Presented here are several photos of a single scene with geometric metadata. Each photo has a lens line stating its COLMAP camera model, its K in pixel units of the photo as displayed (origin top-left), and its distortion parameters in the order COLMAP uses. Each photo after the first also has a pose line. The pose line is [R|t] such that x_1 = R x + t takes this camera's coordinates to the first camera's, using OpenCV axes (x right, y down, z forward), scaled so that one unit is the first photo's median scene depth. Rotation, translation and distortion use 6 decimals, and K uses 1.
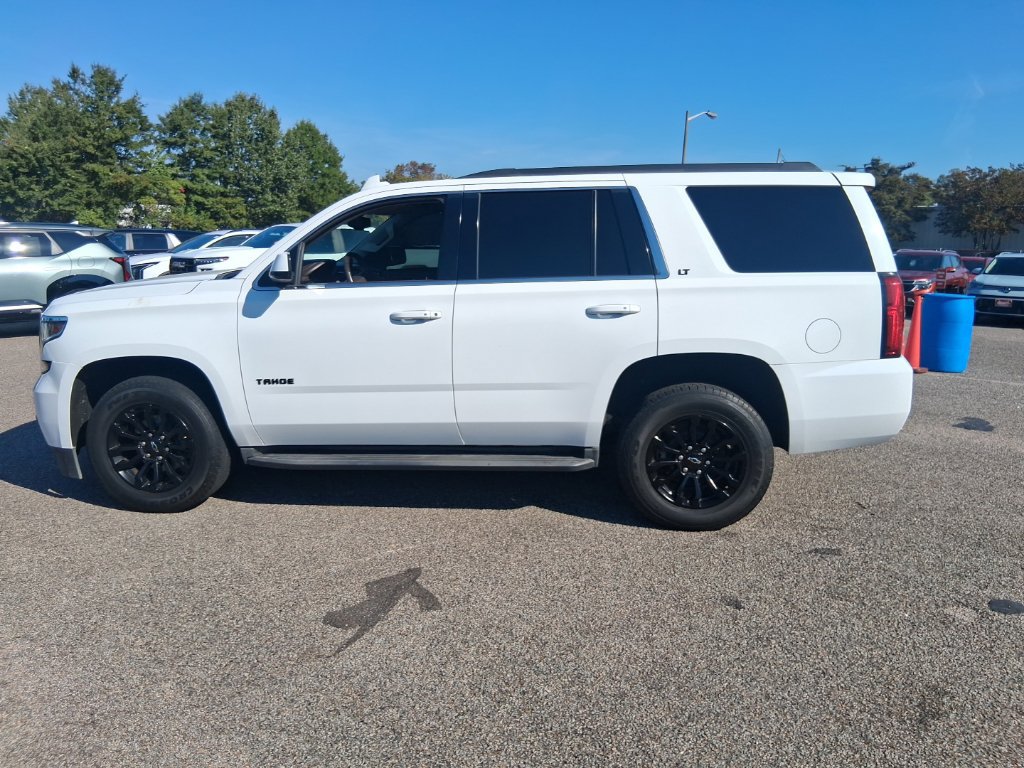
lens RADIAL K [[764.4, 0, 515.6], [0, 764.4, 386.9], [0, 0, 1]] dist [0.078556, -0.130740]
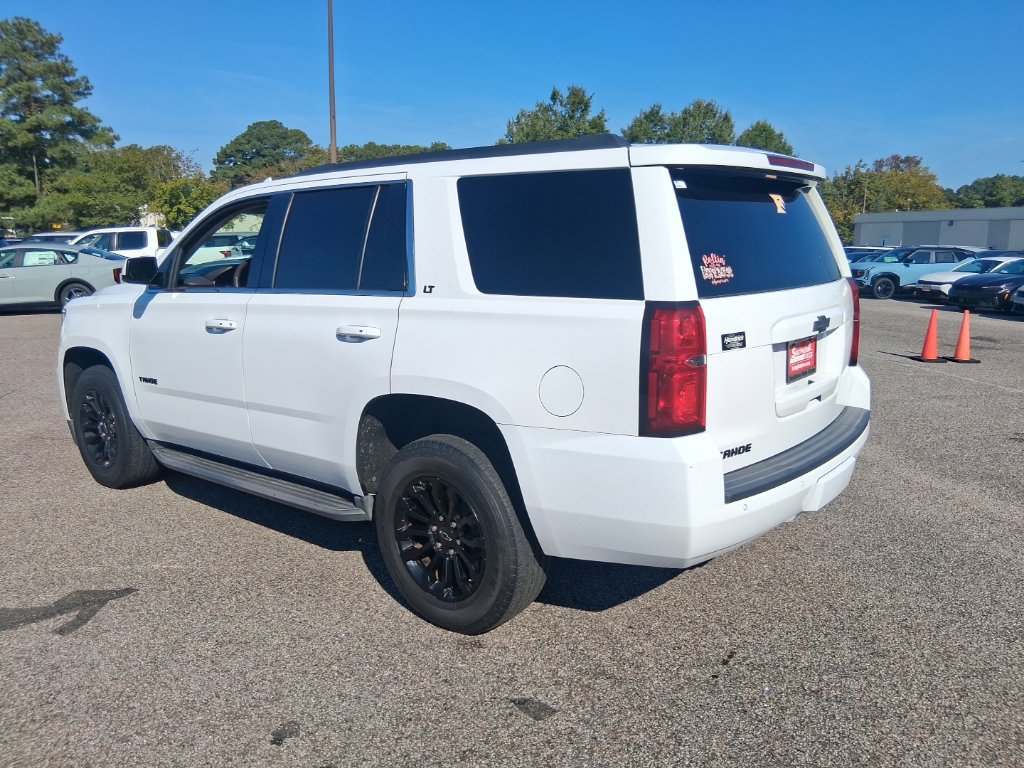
lens RADIAL K [[764.4, 0, 515.6], [0, 764.4, 386.9], [0, 0, 1]] dist [0.078556, -0.130740]
pose [[0.843263, 0.100748, -0.527975, 0.663042], [-0.102494, 0.994393, 0.026050, -0.076552], [0.527639, 0.032147, 0.848860, 0.375648]]
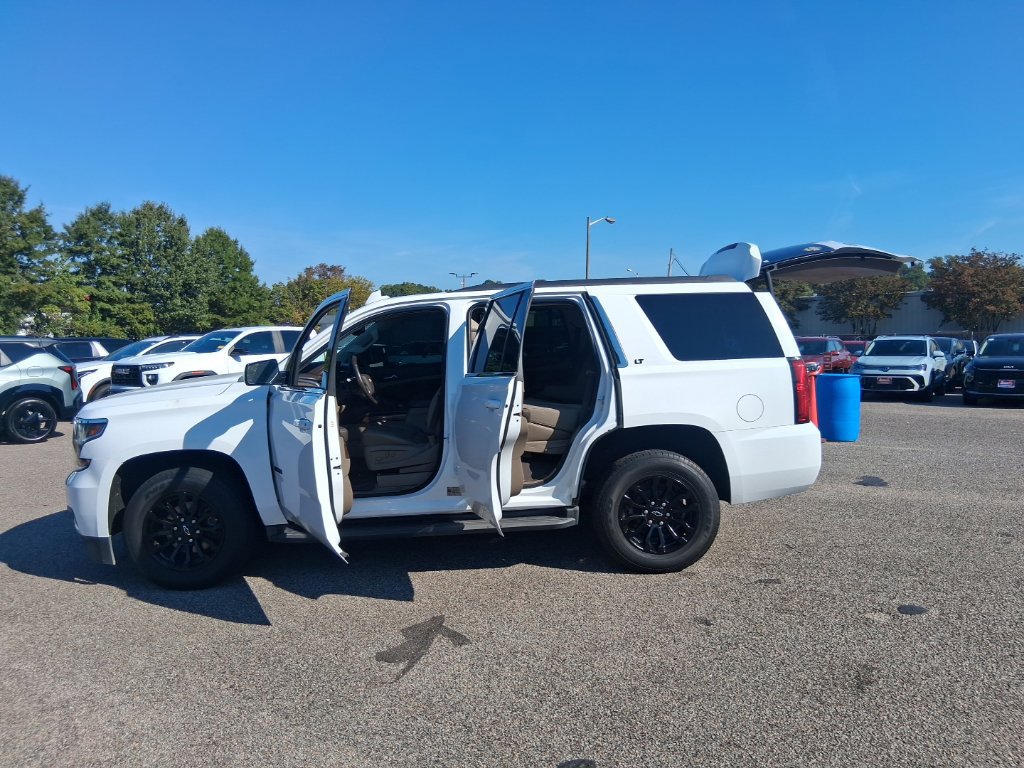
lens RADIAL K [[756.6, 0, 512.0], [0, 756.6, 384.0], [0, 0, 1]] dist [0.095704, -0.140851]
pose [[0.993422, -0.035616, 0.108836, -0.117504], [0.048960, 0.991260, -0.122504, 0.027775], [-0.103521, 0.127027, 0.986482, -0.190290]]
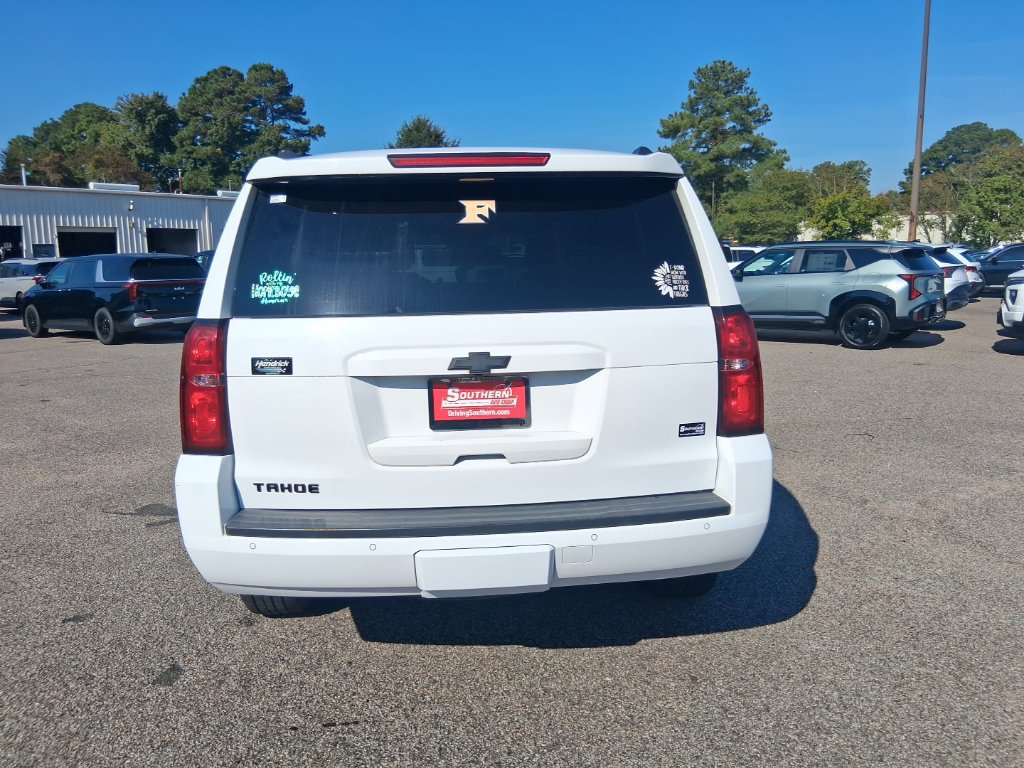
lens RADIAL K [[764.4, 0, 515.6], [0, 764.4, 386.9], [0, 0, 1]] dist [0.078556, -0.130740]
pose [[0.186468, 0.160580, -0.969249, 1.065687], [-0.176209, 0.976021, 0.127802, -0.203336], [0.966530, 0.146960, 0.210293, 1.041941]]
